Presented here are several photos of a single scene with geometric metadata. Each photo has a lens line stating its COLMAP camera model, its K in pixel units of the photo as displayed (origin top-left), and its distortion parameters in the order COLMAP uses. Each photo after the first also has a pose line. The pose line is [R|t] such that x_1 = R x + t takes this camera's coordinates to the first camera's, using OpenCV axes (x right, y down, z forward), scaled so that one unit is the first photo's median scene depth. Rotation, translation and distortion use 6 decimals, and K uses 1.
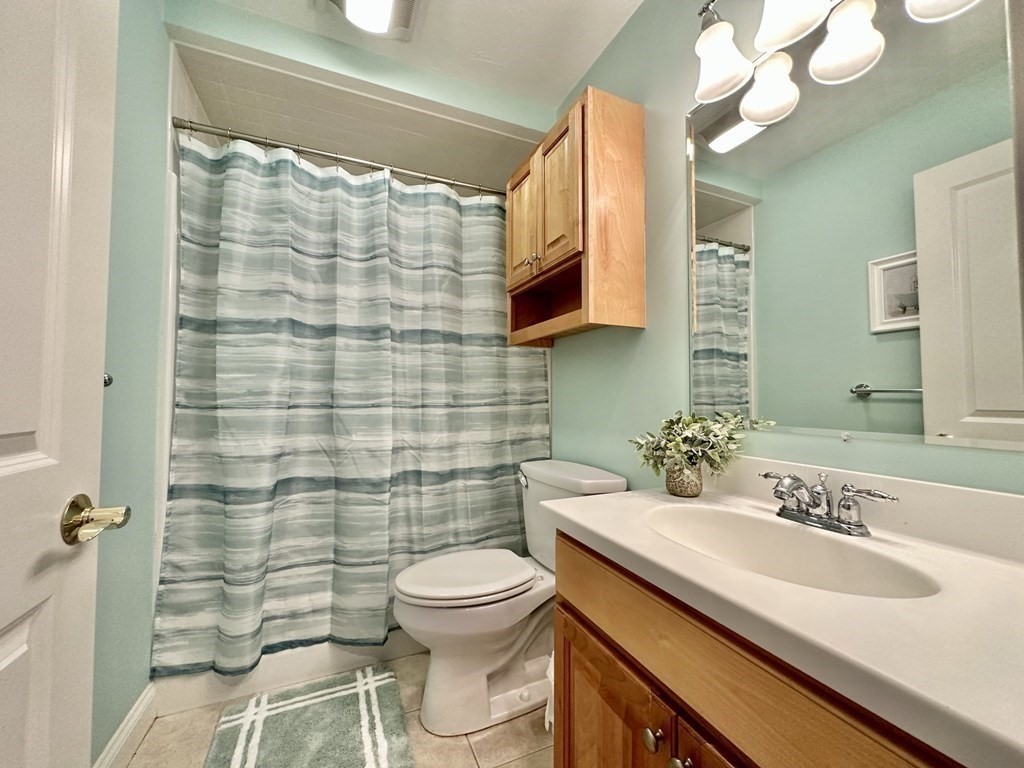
lens RADIAL K [[407.6, 0, 514.6], [0, 407.6, 387.4], [0, 0, 1]] dist [-0.006585, 0.001389]
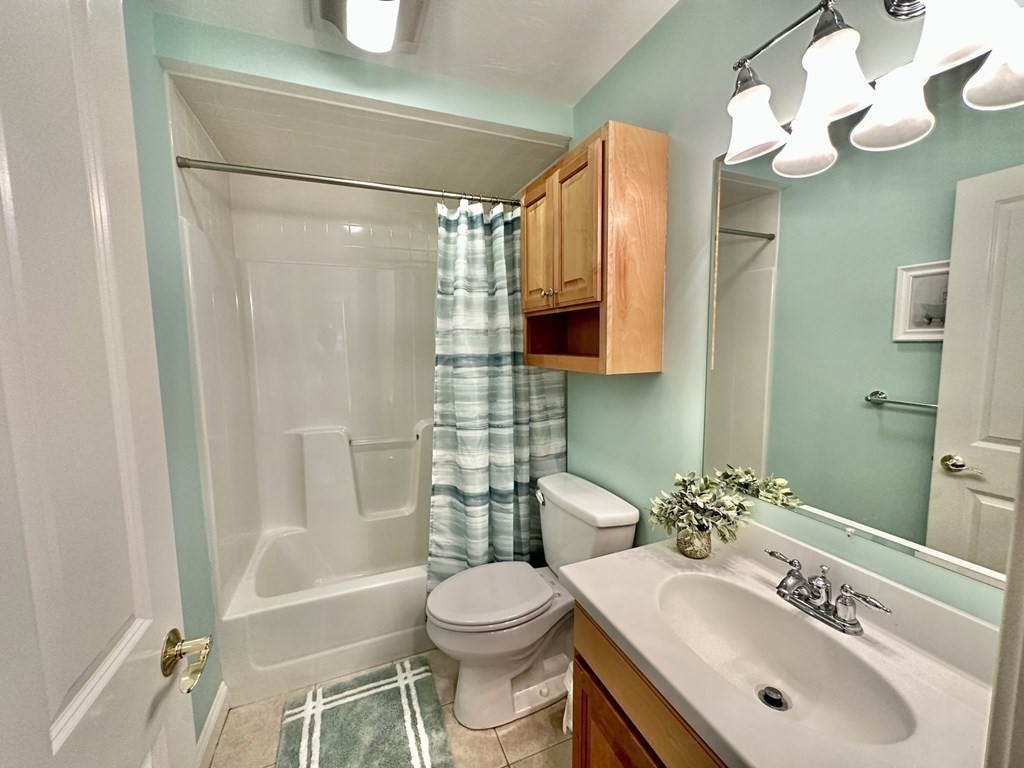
lens RADIAL K [[407.6, 0, 513.9], [0, 407.6, 377.3], [0, 0, 1]] dist [-0.006585, 0.001389]
pose [[0.999586, -0.011578, -0.026339, -0.020226], [0.015080, 0.990470, 0.136899, -0.279298], [0.024503, -0.137239, 0.990235, -0.011951]]
